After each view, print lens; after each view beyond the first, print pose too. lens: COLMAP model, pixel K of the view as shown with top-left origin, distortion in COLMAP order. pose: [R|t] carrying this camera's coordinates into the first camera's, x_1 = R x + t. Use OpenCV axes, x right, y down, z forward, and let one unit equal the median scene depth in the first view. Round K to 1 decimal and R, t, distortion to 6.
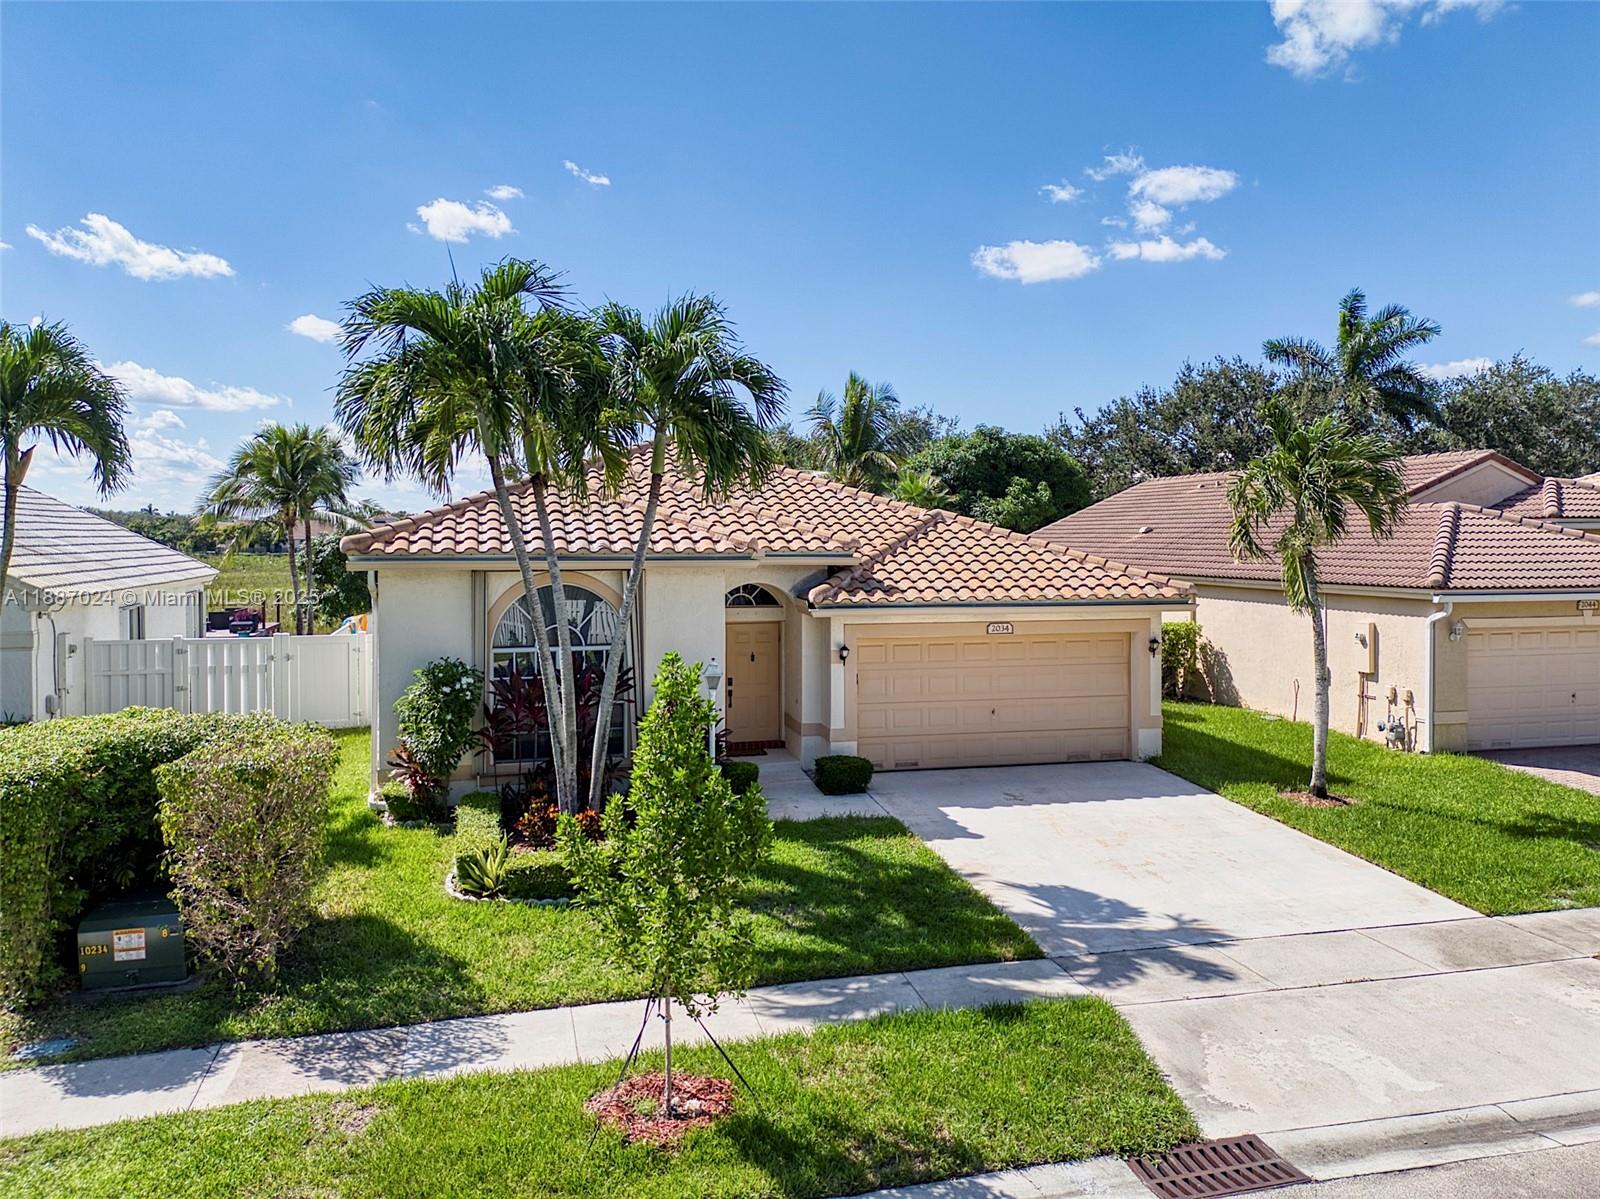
lens RADIAL K [[1228.4, 0, 784.8], [0, 1228.4, 590.8], [0, 0, 1]] dist [0.076603, -0.069257]
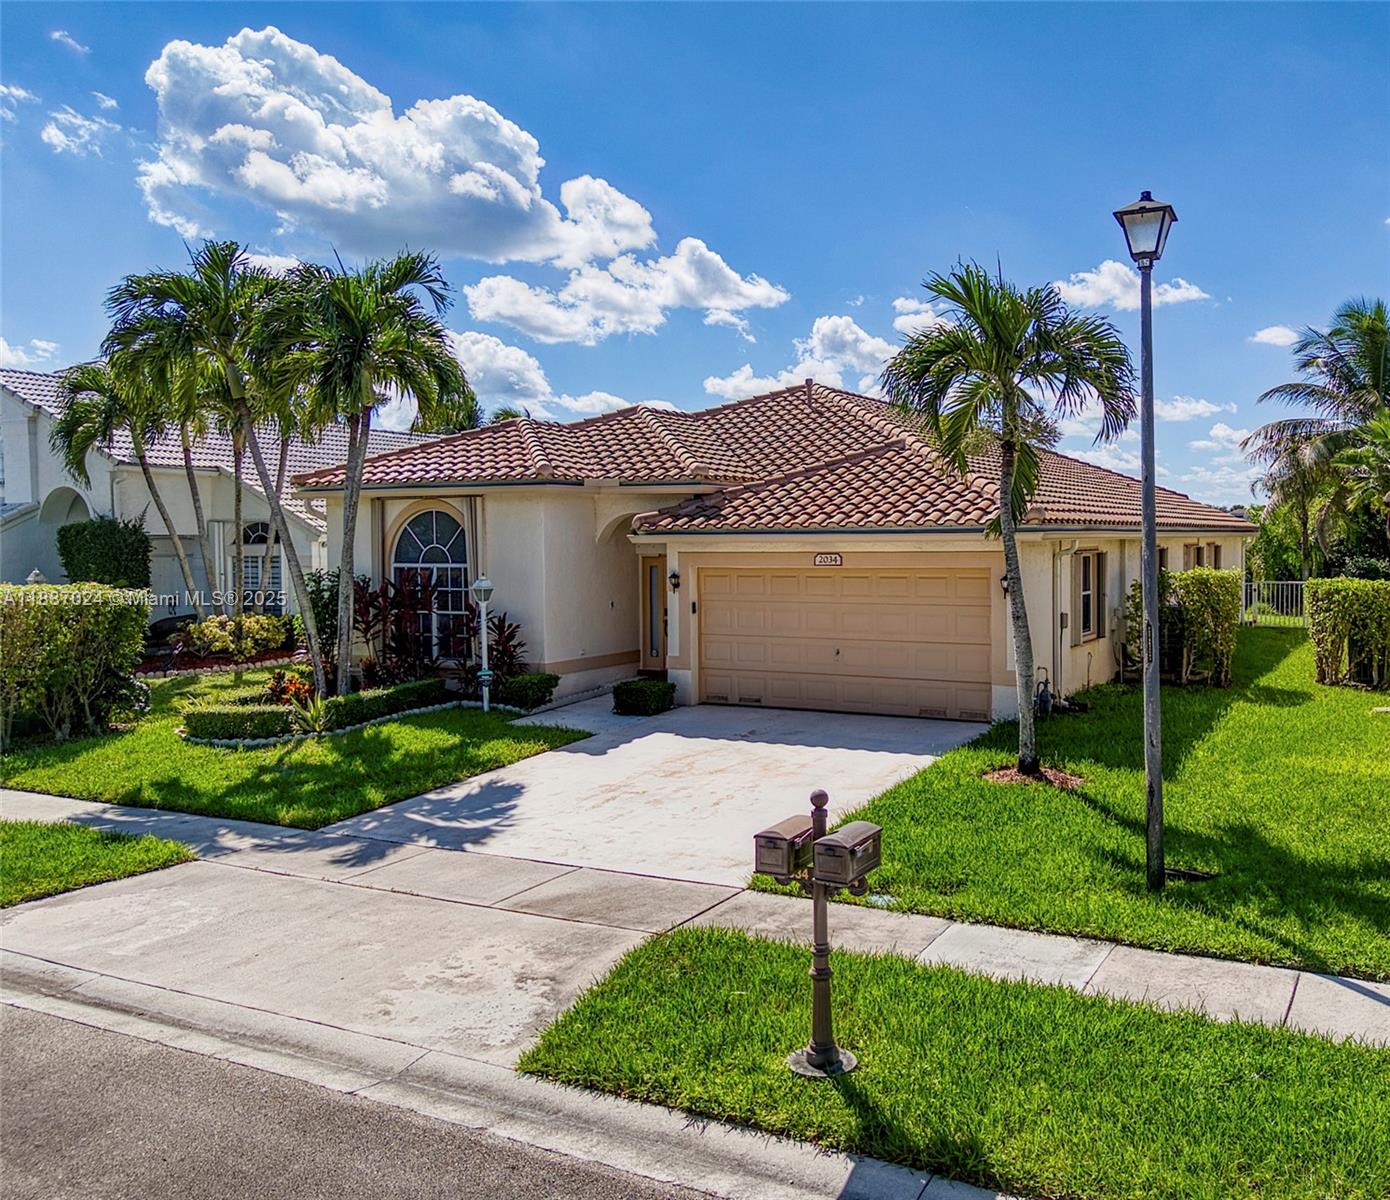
lens RADIAL K [[1154.0, 0, 703.1], [0, 1154.0, 600.1], [0, 0, 1]] dist [0.001199, 0.000691]
pose [[0.759239, 0.035209, -0.649859, 0.738884], [-0.027013, 0.999380, 0.022586, 0.048800], [0.650251, 0.000407, 0.759719, 0.324839]]
